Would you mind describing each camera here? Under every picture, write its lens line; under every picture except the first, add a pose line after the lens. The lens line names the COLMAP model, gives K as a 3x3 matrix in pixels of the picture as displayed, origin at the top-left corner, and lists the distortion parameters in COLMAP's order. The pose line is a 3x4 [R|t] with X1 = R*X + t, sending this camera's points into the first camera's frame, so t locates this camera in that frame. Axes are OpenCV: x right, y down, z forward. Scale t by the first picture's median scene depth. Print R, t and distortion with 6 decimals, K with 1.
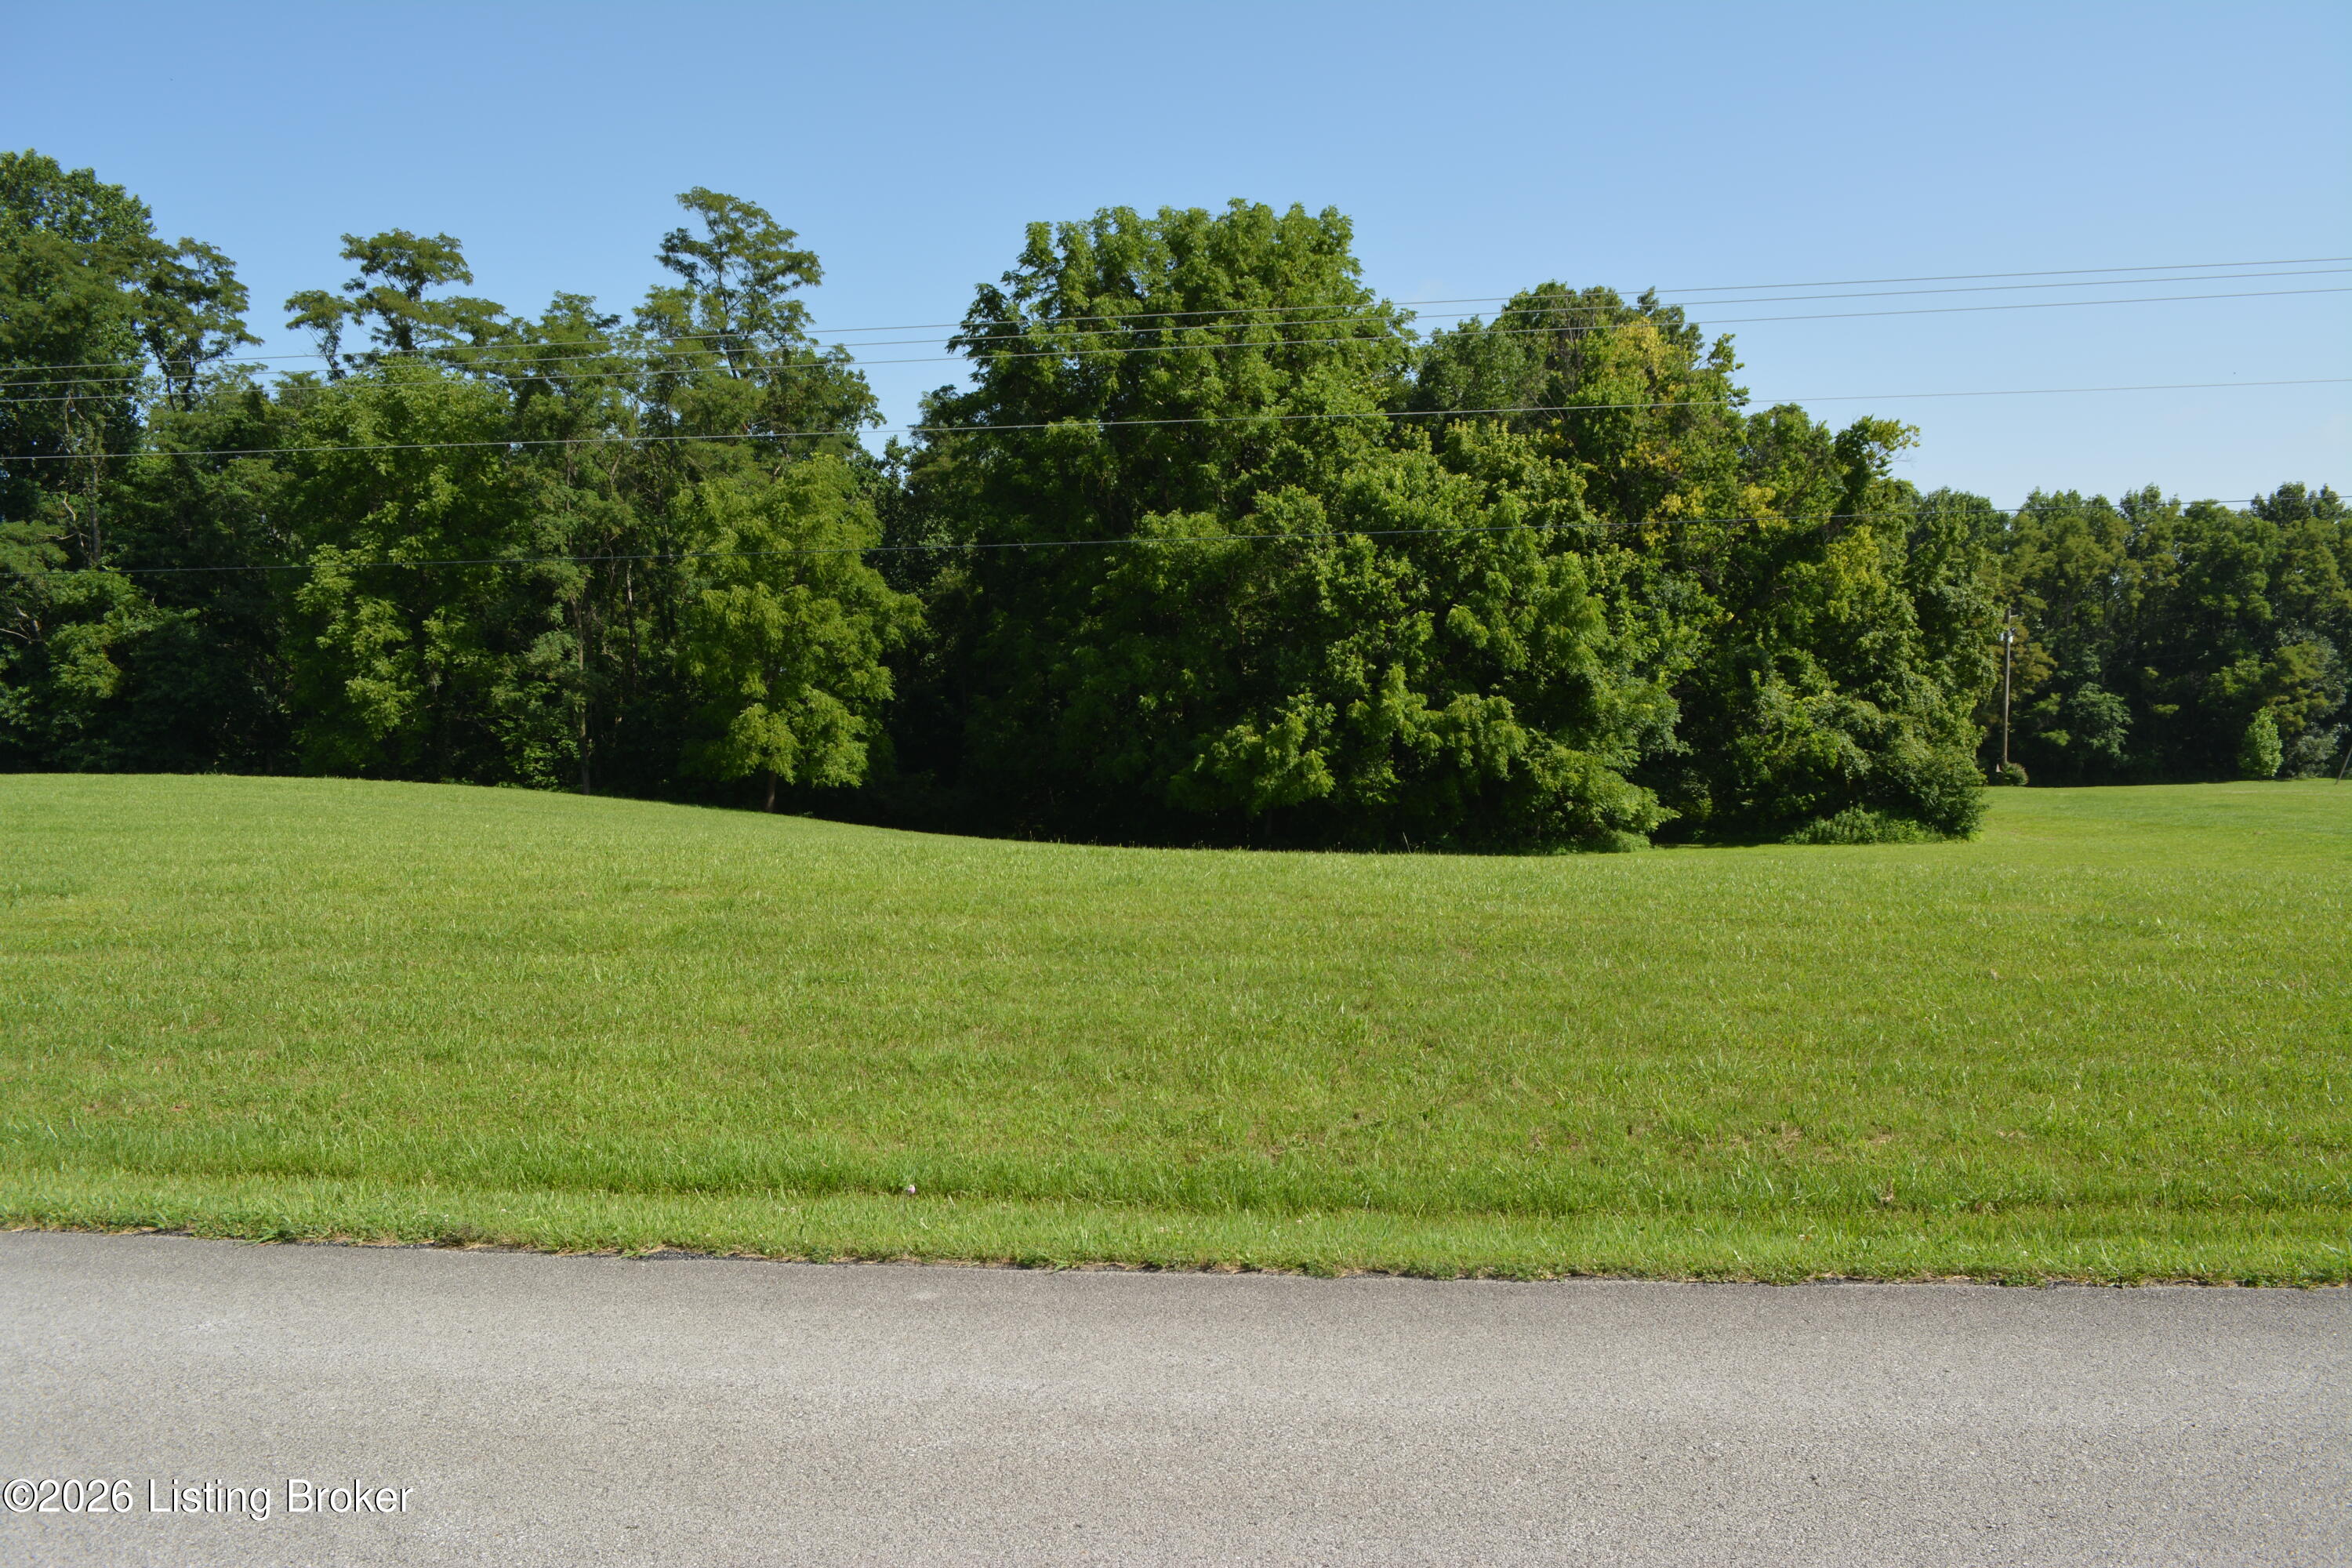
lens RADIAL K [[1859.1, 0, 1167.8], [0, 1859.1, 791.0], [0, 0, 1]] dist [-0.084754, 0.018189]
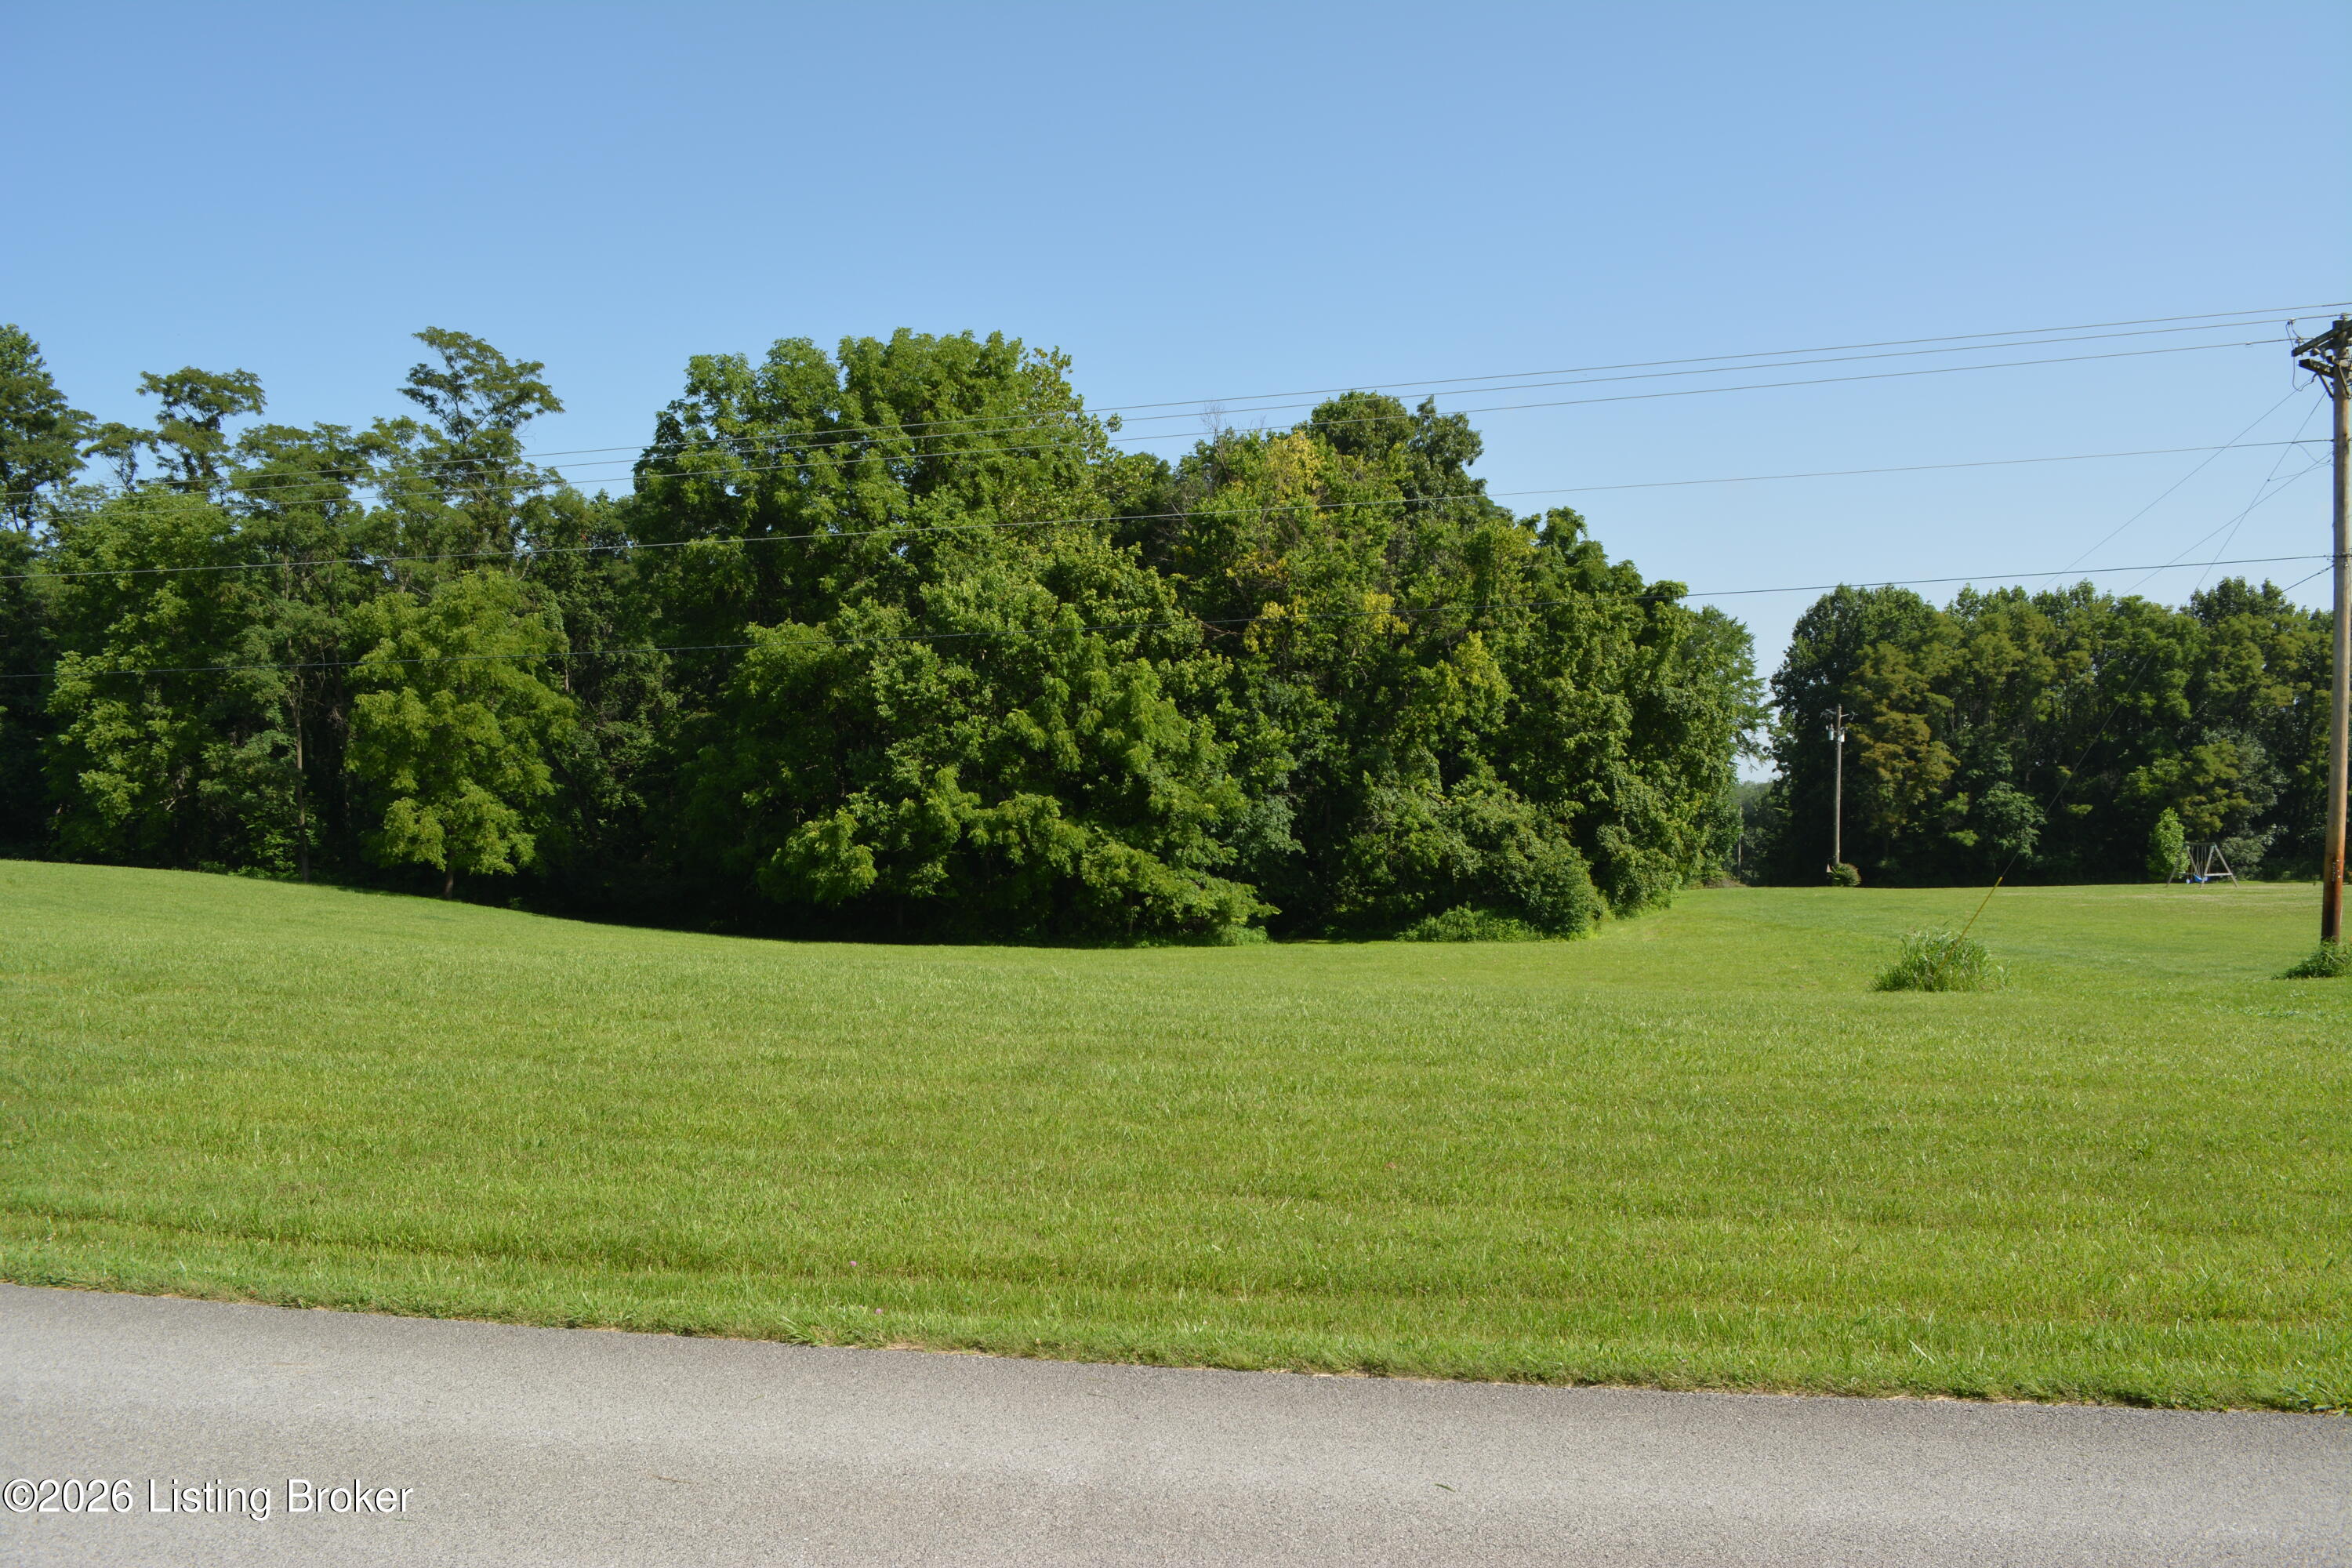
lens RADIAL K [[1859.1, 0, 1188.4], [0, 1859.1, 800.5], [0, 0, 1]] dist [-0.084754, 0.018189]
pose [[0.996499, 0.007234, -0.083285, 0.309622], [-0.010929, 0.998972, -0.043995, -0.002549], [0.082881, 0.044751, 0.995554, -0.041062]]
